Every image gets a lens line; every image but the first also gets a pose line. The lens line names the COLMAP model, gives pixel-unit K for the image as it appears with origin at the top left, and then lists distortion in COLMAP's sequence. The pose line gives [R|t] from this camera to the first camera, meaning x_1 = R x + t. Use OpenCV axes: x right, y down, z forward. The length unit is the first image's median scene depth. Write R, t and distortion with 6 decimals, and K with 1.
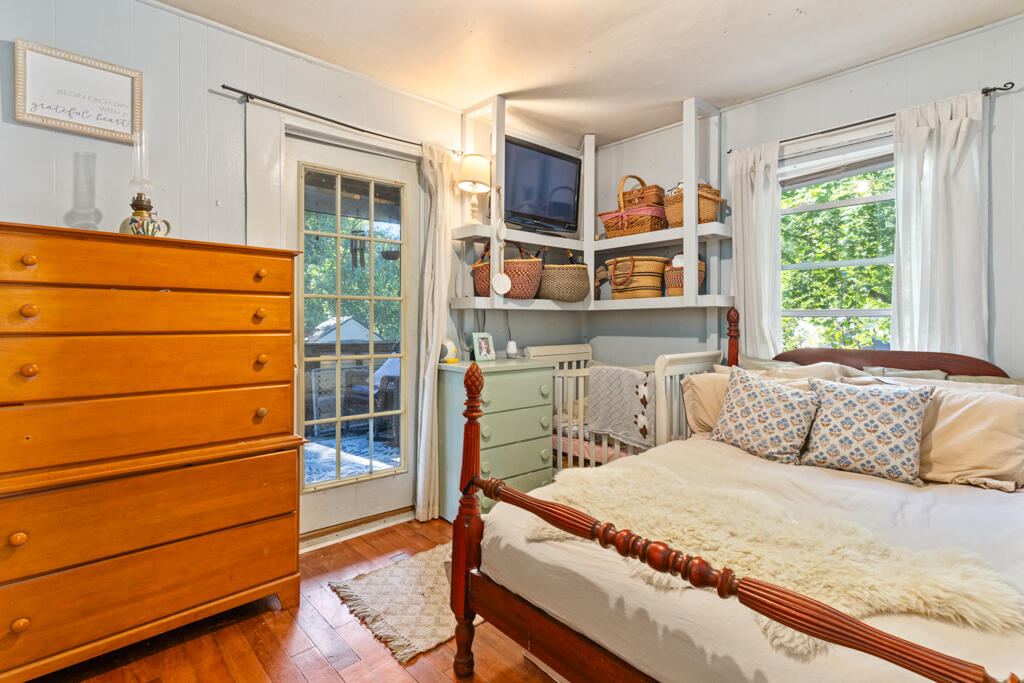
lens RADIAL K [[493.2, 0, 514.0], [0, 493.2, 319.5], [0, 0, 1]] dist [0.015607, 0.000361]
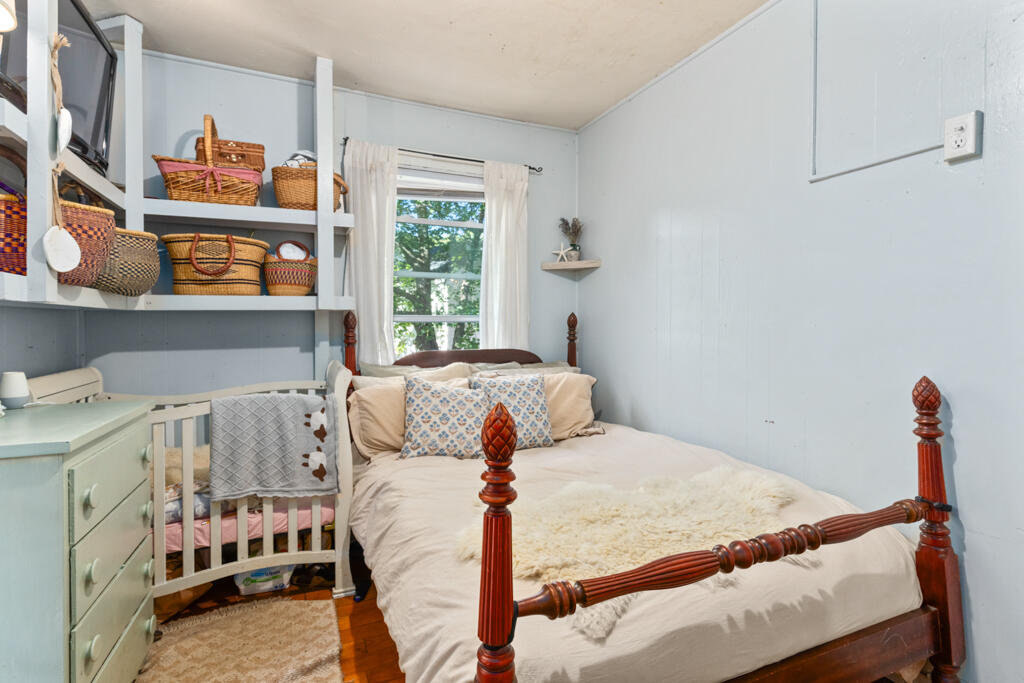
lens RADIAL K [[493.2, 0, 512.4], [0, 493.2, 332.2], [0, 0, 1]] dist [0.015607, 0.000361]
pose [[0.324060, -0.017144, 0.945881, -0.352073], [0.000815, 0.999840, 0.017843, -0.002609], [-0.946036, -0.005011, 0.324022, 0.466903]]
